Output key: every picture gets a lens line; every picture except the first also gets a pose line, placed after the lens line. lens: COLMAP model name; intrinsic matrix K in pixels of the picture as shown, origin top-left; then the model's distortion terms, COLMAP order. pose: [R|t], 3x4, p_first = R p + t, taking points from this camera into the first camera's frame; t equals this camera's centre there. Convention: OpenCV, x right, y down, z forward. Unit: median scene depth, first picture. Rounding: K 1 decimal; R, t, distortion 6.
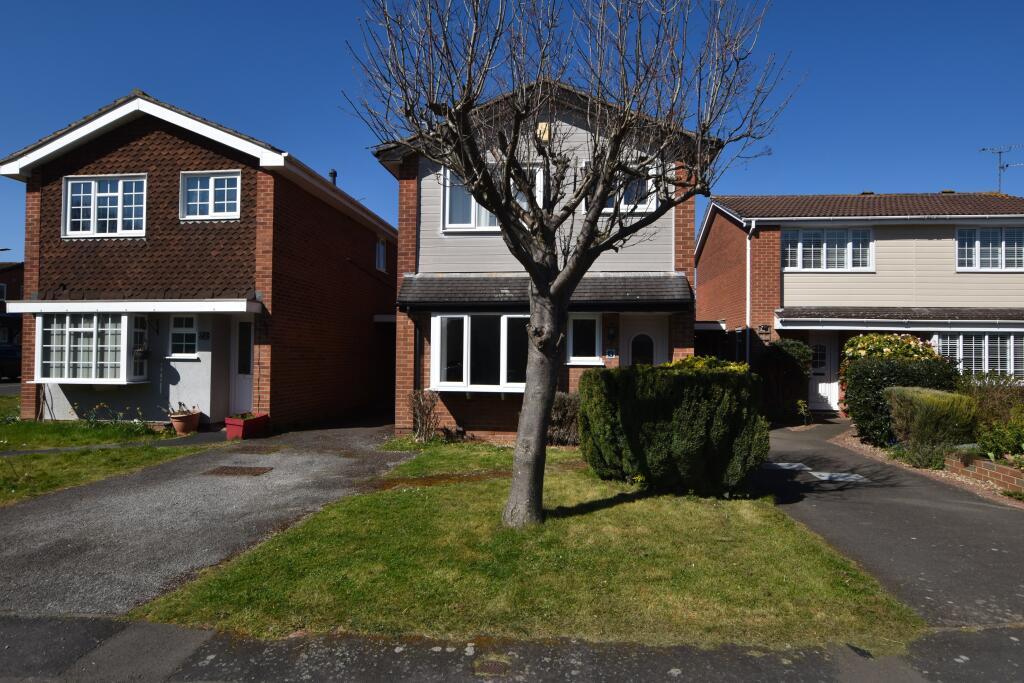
lens RADIAL K [[569.1, 0, 512.0], [0, 569.1, 341.5], [0, 0, 1]] dist [-0.009508, -0.000708]
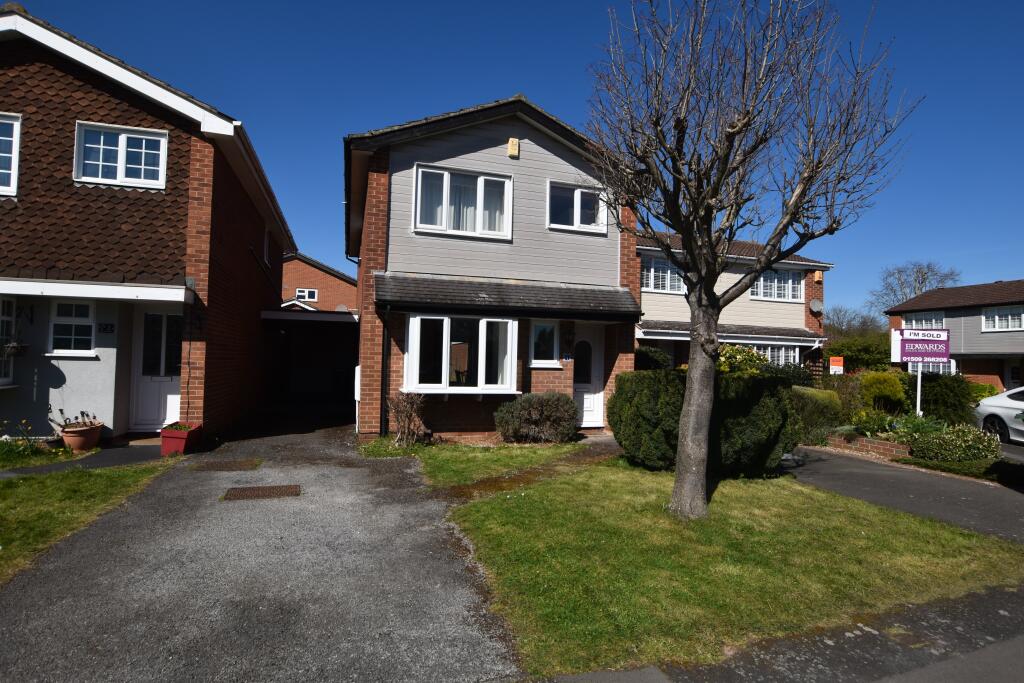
lens RADIAL K [[529.3, 0, 512.0], [0, 529.3, 341.5], [0, 0, 1]] dist [-0.018758, 0.001523]
pose [[0.919343, 0.024582, 0.392688, -0.319658], [-0.023240, 0.999697, -0.008172, 0.001367], [-0.392769, -0.001613, 0.919636, 0.094787]]
